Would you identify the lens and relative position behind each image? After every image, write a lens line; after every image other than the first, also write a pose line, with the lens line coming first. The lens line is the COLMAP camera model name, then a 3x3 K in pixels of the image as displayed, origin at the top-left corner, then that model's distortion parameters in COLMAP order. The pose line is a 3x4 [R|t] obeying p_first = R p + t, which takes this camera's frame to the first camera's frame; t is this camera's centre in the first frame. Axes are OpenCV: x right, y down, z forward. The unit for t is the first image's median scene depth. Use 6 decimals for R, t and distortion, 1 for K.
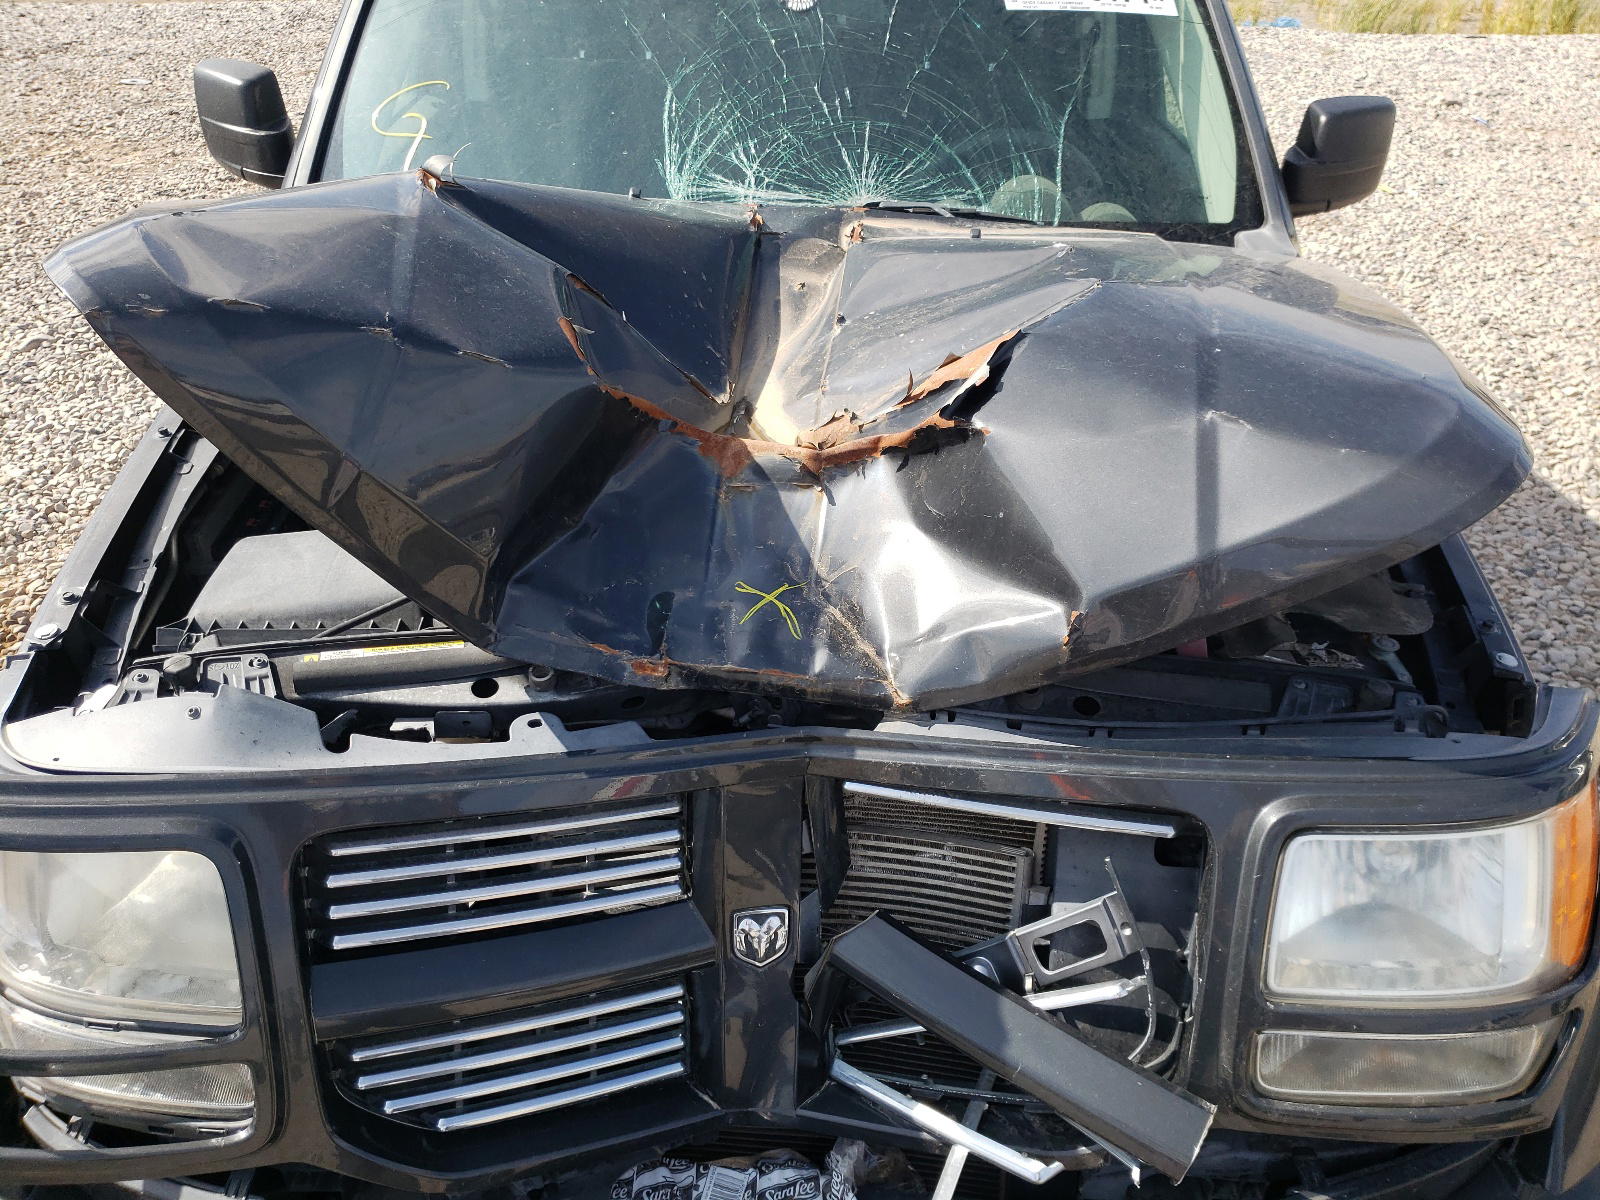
lens RADIAL K [[1189.1, 0, 750.1], [0, 1189.1, 600.4], [0, 0, 1]] dist [0.074835, -0.001970]
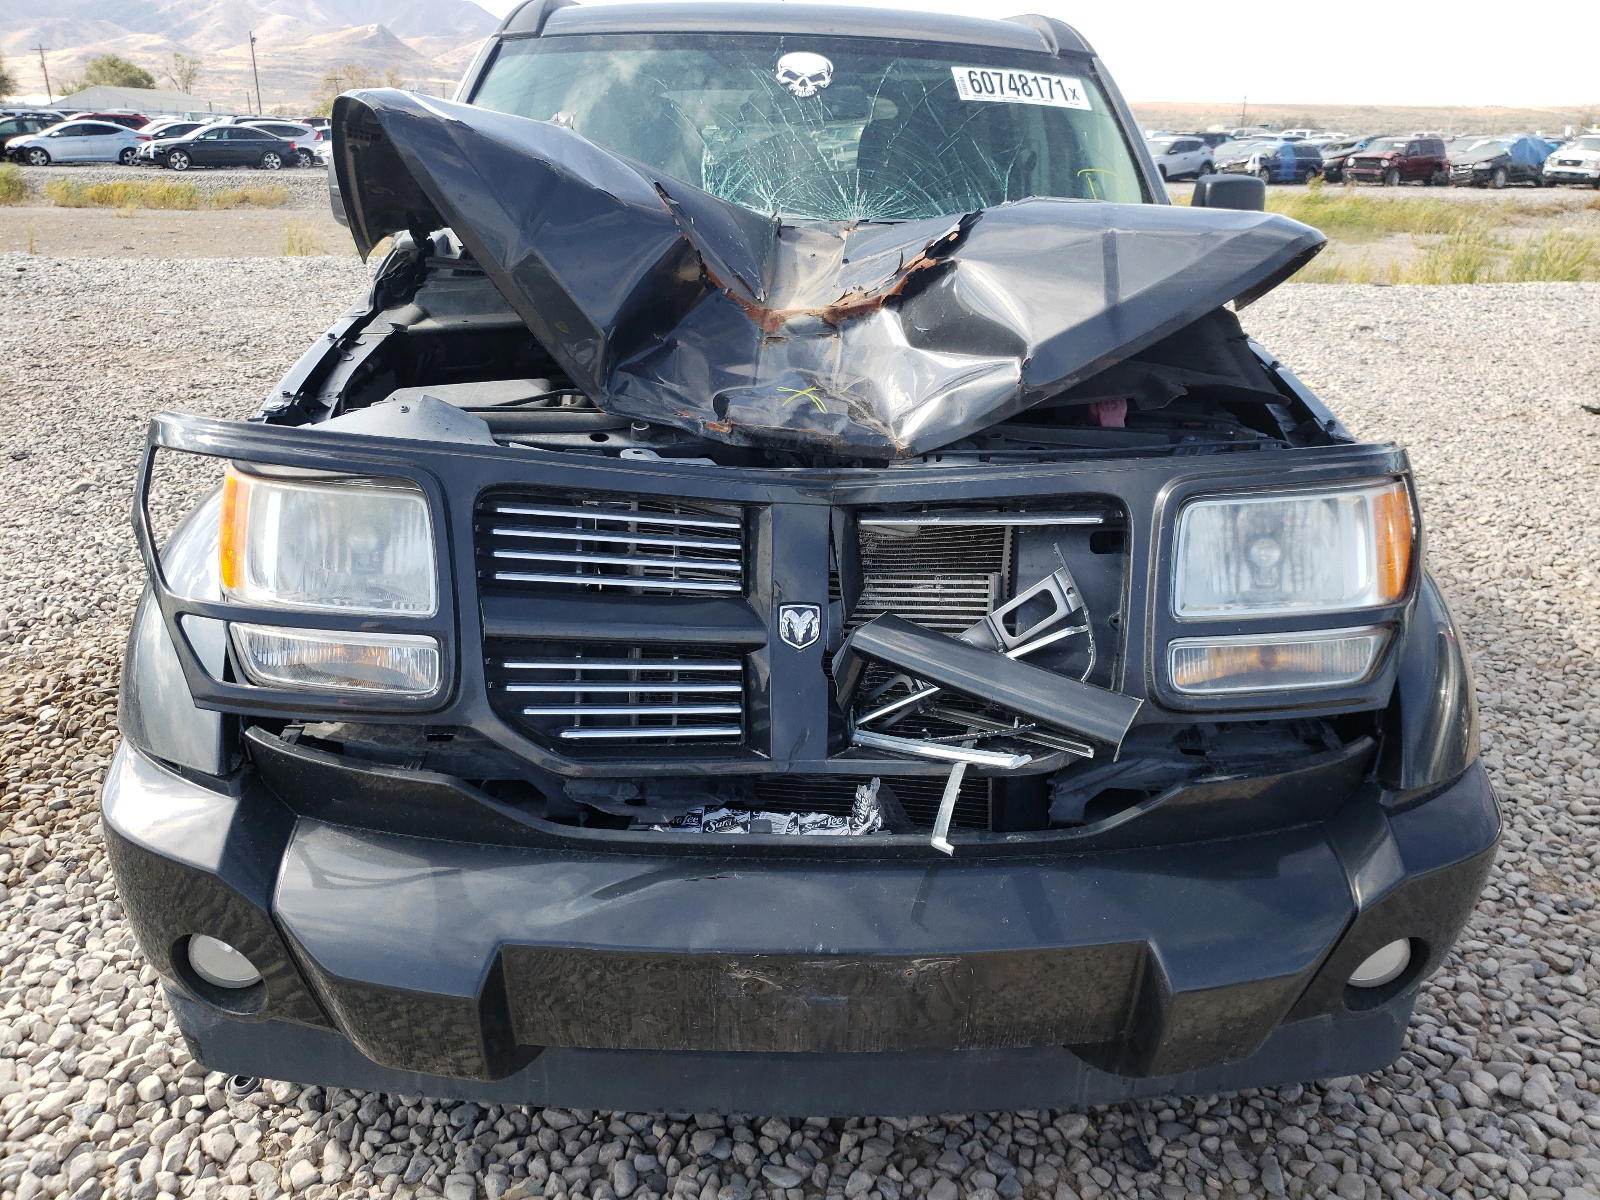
lens RADIAL K [[1231.2, 0, 726.6], [0, 1231.2, 602.7], [0, 0, 1]] dist [0.150554, -0.120353]
pose [[0.999950, 0.004179, 0.009074, -0.055755], [-0.002052, 0.974865, -0.222787, 0.369423], [-0.009777, 0.222758, 0.974825, -0.224881]]
